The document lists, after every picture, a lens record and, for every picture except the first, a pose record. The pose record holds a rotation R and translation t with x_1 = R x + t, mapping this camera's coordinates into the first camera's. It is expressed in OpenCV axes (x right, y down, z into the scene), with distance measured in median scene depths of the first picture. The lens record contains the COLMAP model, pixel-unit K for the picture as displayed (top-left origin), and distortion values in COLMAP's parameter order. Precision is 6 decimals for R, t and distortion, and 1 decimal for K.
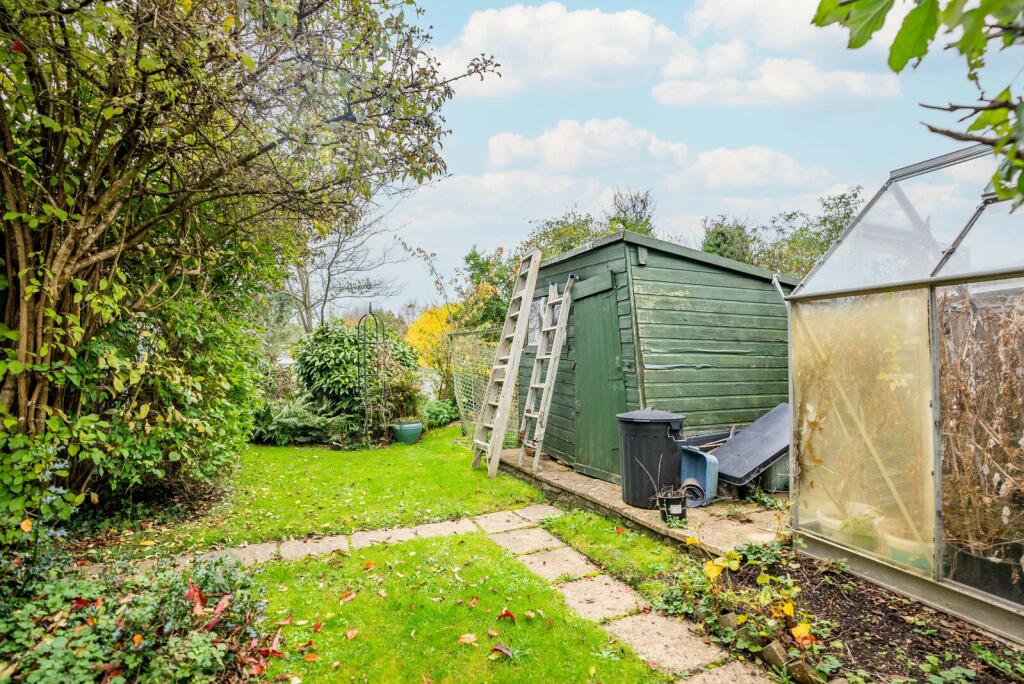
lens RADIAL K [[452.2, 0, 512.0], [0, 452.2, 342.0], [0, 0, 1]] dist [-0.054387, 0.015300]
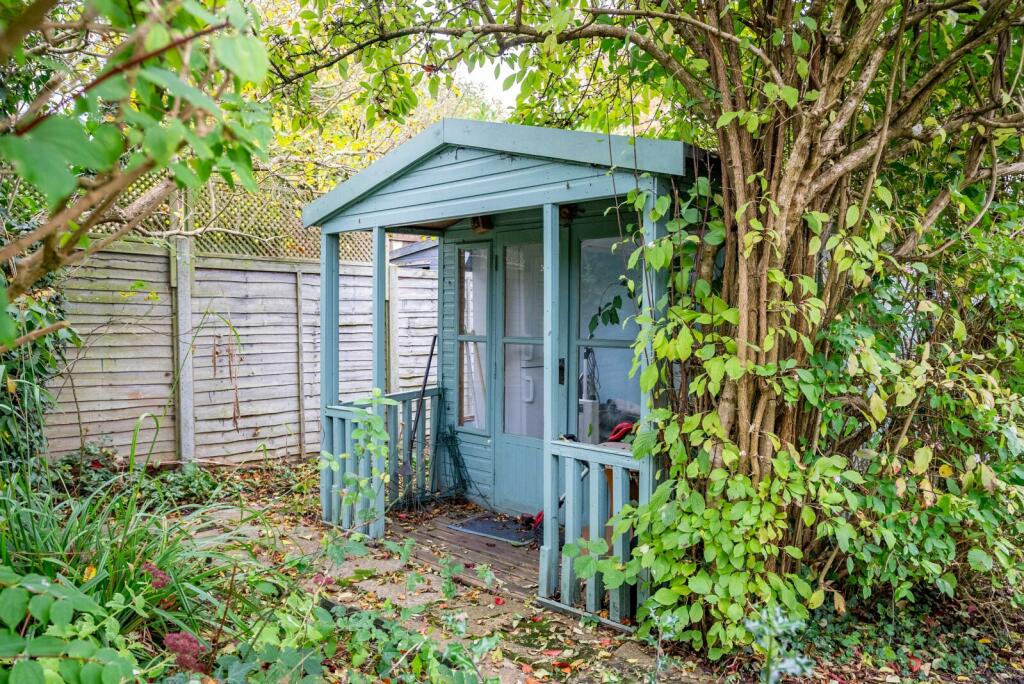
lens RADIAL K [[725.8, 0, 512.0], [0, 725.8, 342.0], [0, 0, 1]] dist [-0.011466, 0.060711]
pose [[0.392131, 0.031502, -0.919370, -0.299984], [0.024351, 0.998708, 0.044607, -0.030096], [0.919587, -0.039879, 0.390857, 0.282206]]
